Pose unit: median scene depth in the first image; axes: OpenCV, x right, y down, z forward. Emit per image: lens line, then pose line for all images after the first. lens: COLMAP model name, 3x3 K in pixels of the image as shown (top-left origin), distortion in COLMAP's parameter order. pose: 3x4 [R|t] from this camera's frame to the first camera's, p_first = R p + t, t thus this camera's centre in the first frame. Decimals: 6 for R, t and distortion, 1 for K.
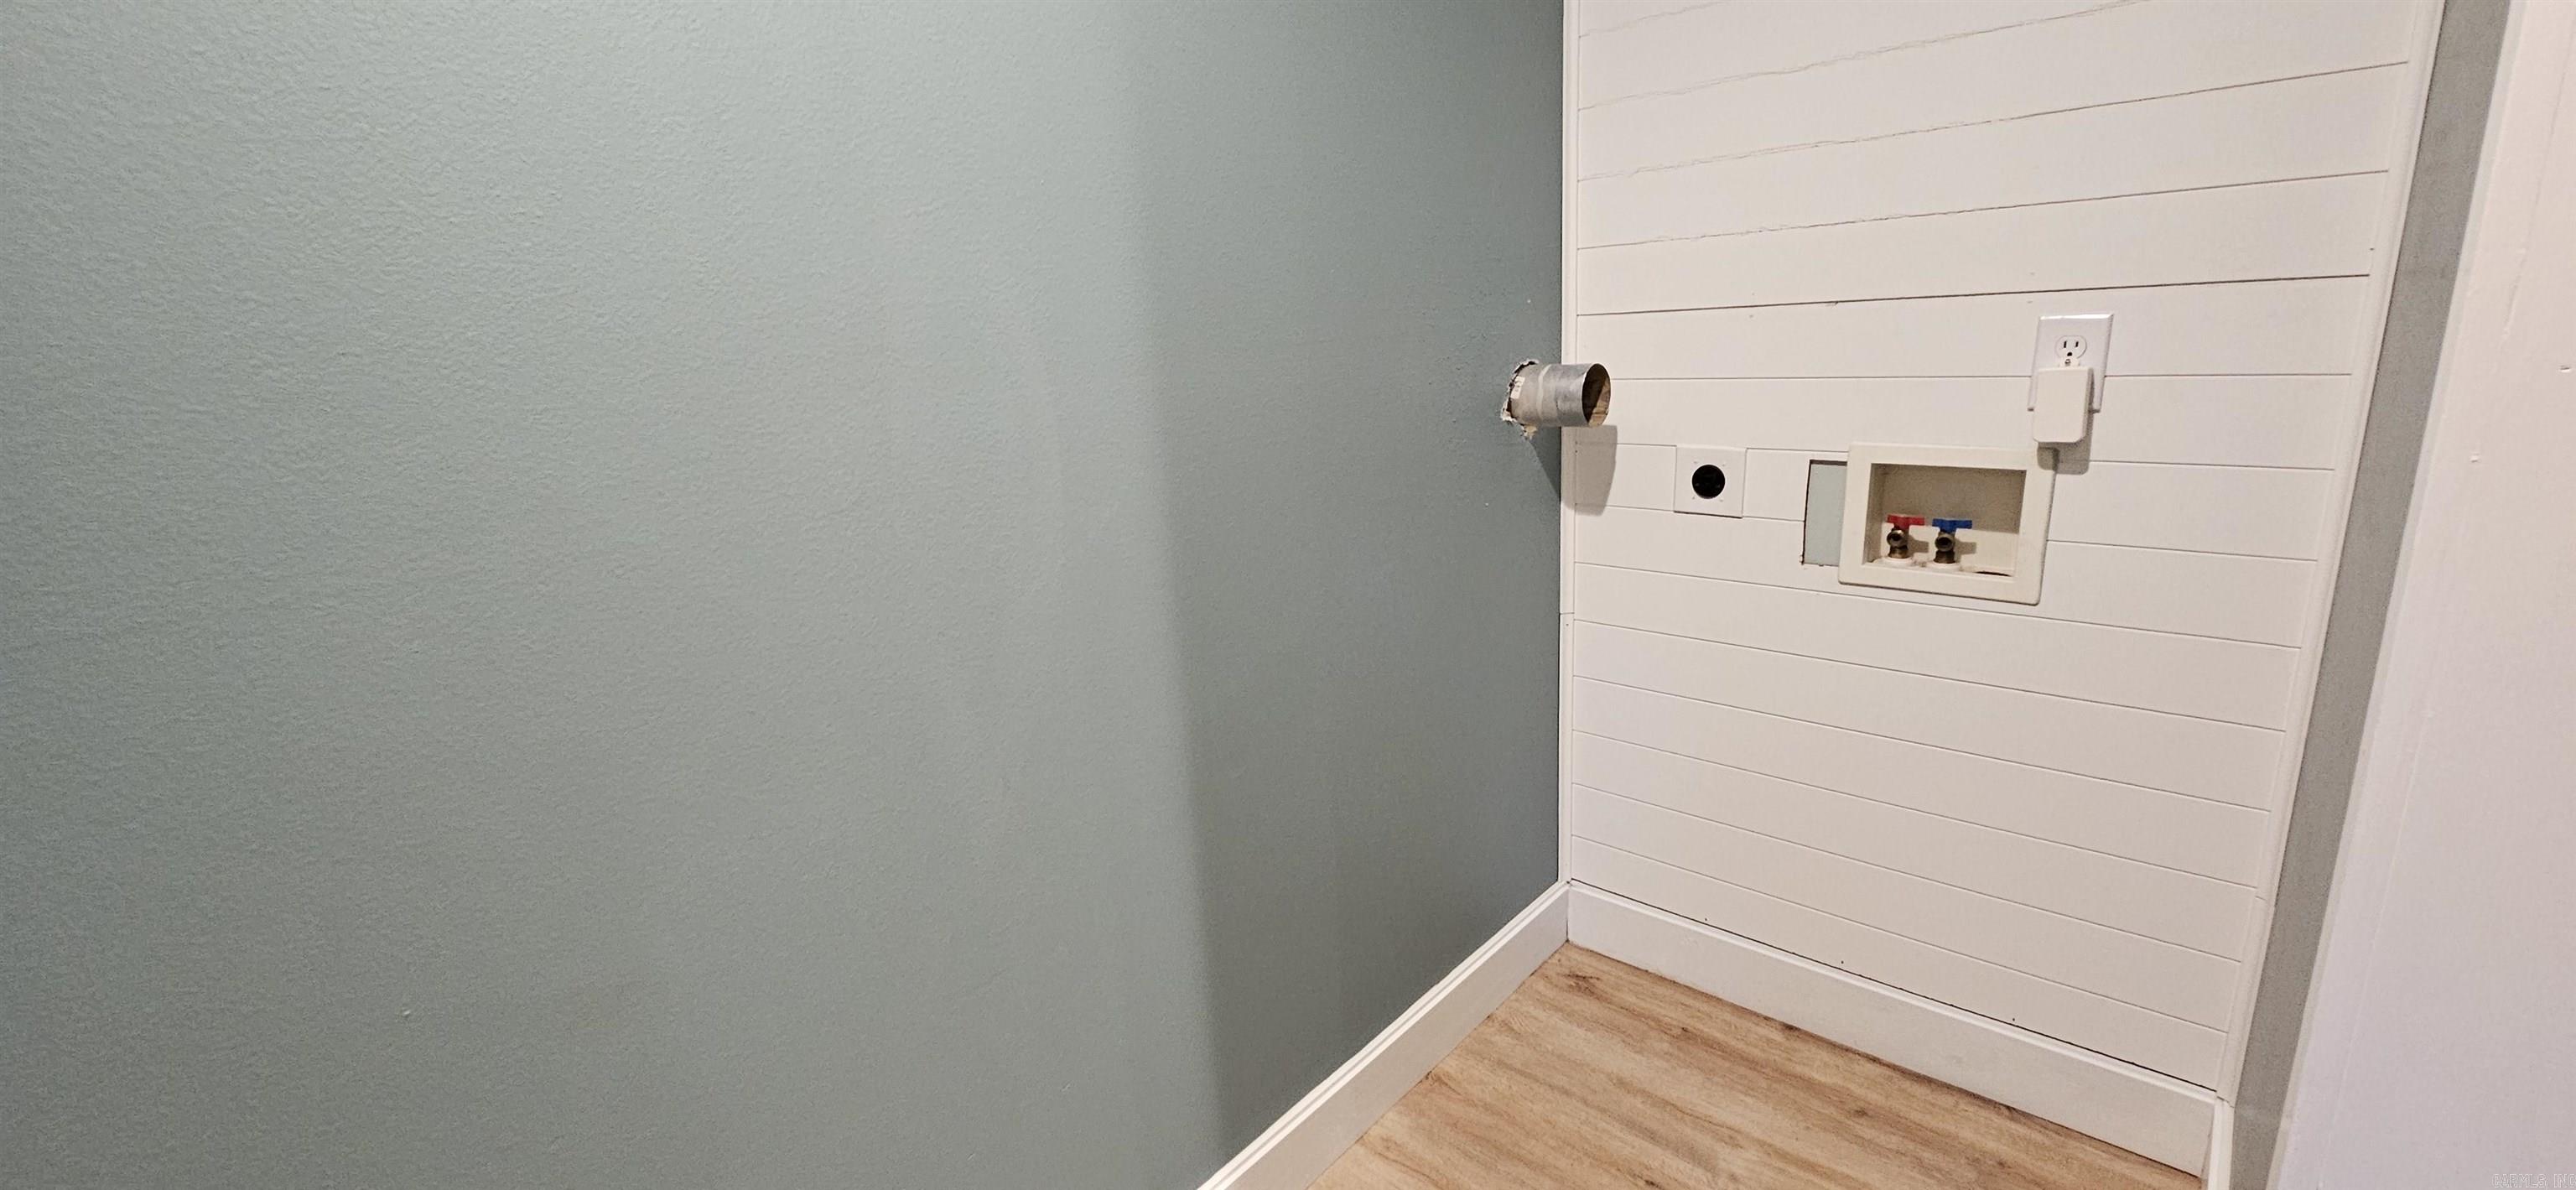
lens RADIAL K [[1042.8, 0, 1287.3], [0, 1042.8, 600.6], [0, 0, 1]] dist [0.000690, 0.000107]
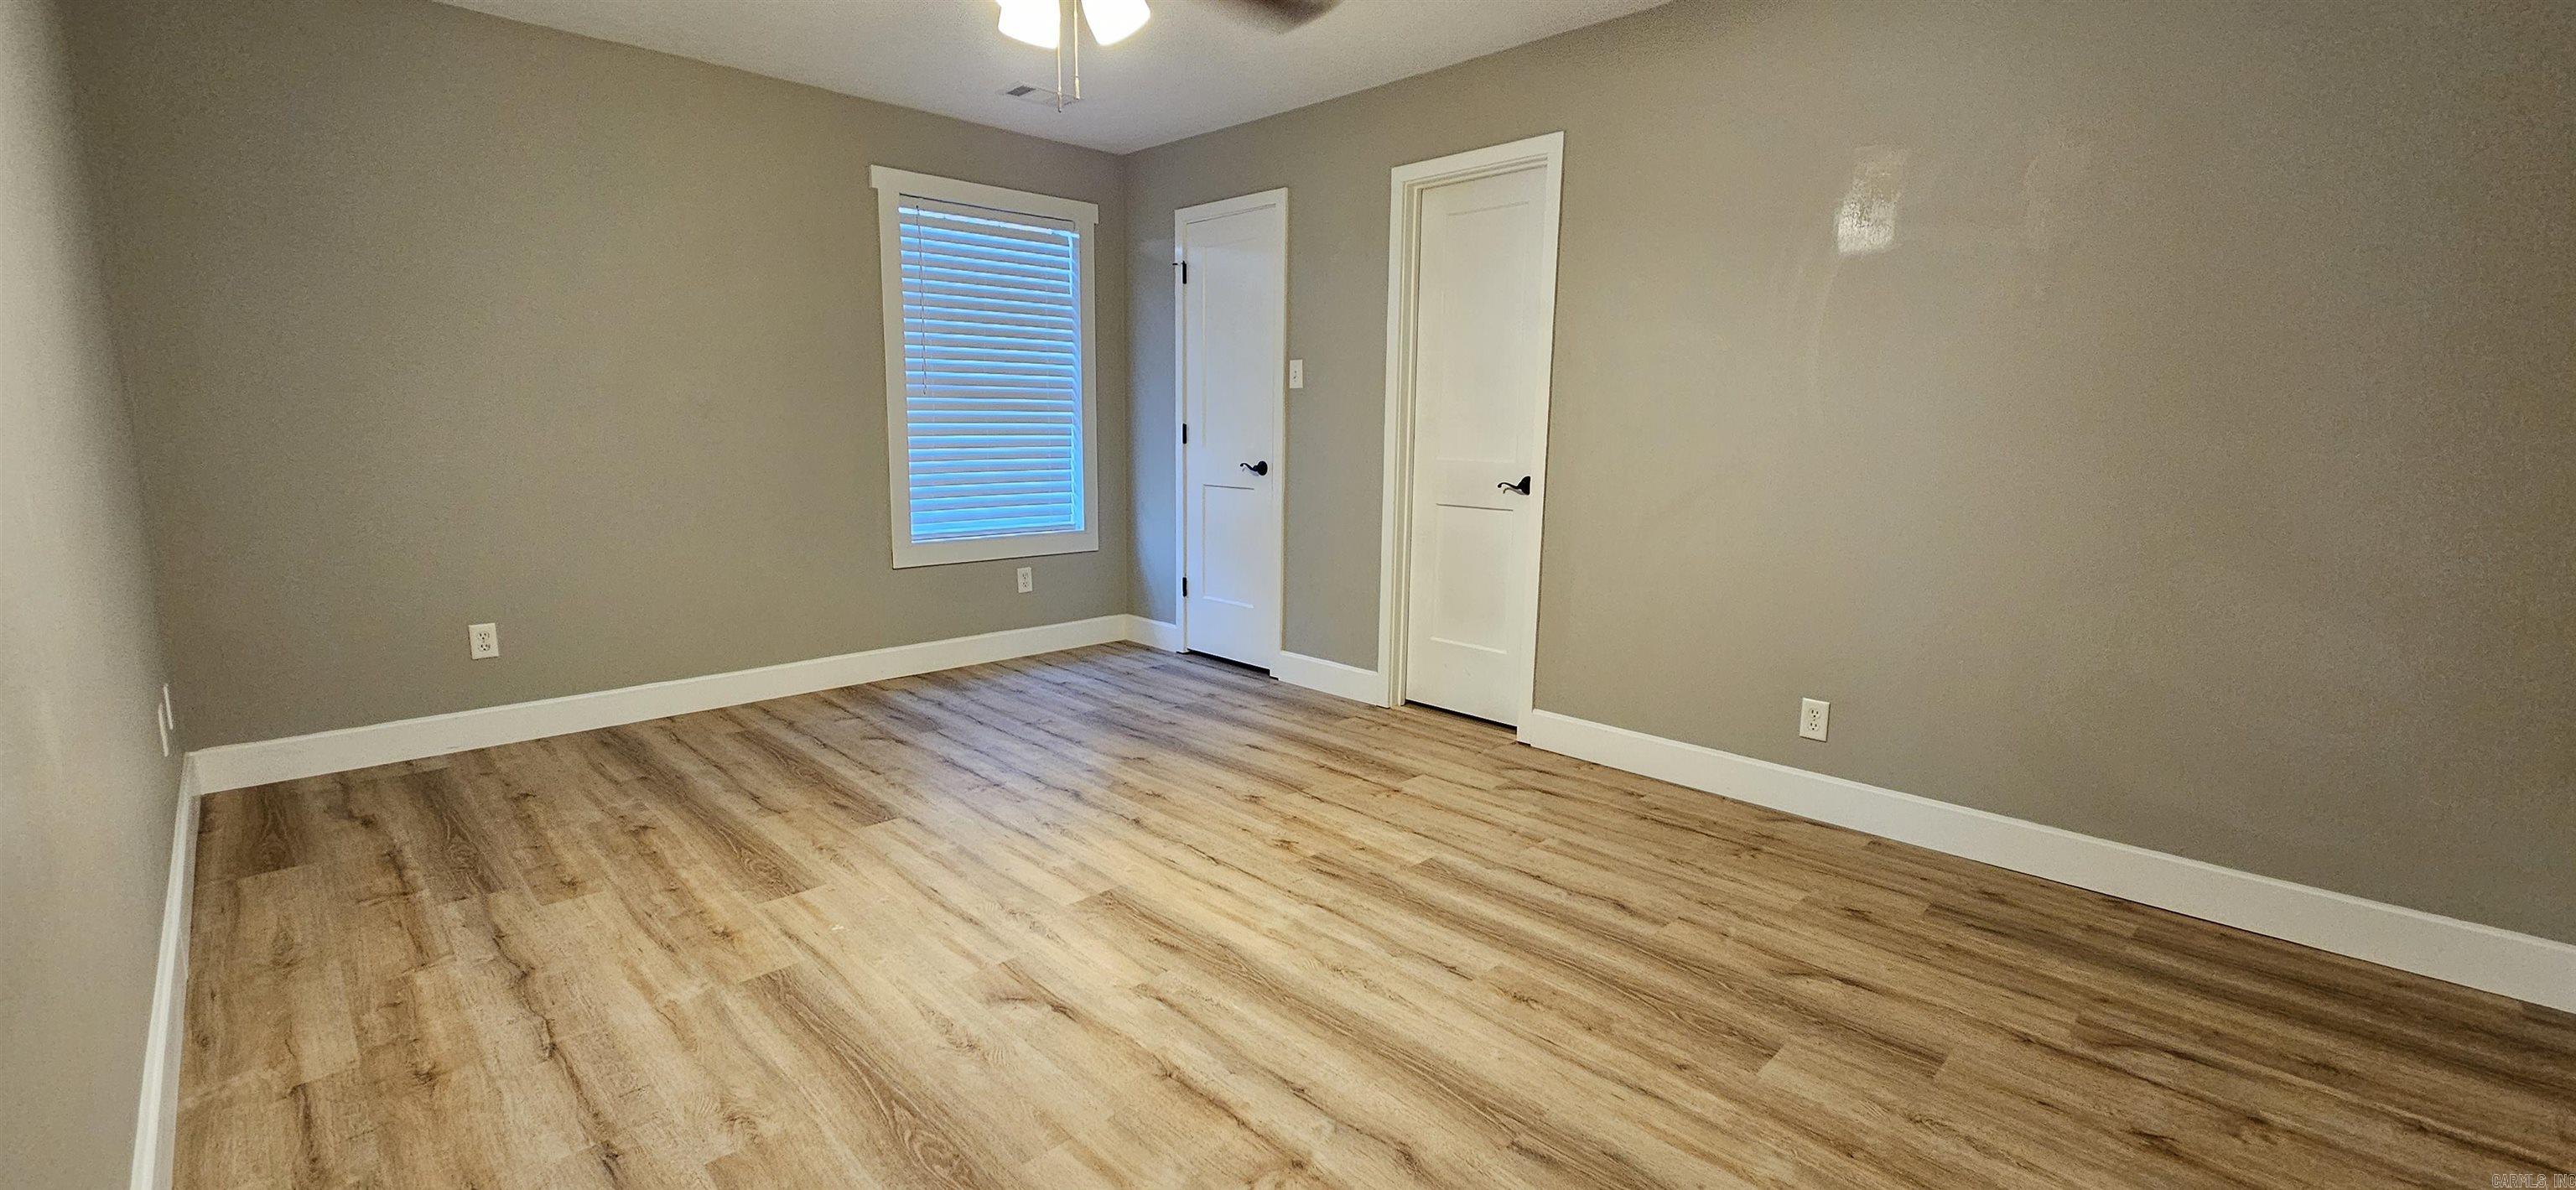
lens RADIAL K [[1042.8, 0, 1285.3], [0, 1042.8, 596.6], [0, 0, 1]] dist [0.000690, 0.000107]
pose [[-0.999829, -0.011128, 0.014739, 0.936630], [-0.005298, 0.937369, 0.348299, -0.396752], [-0.017692, 0.348161, -0.937268, 1.828086]]
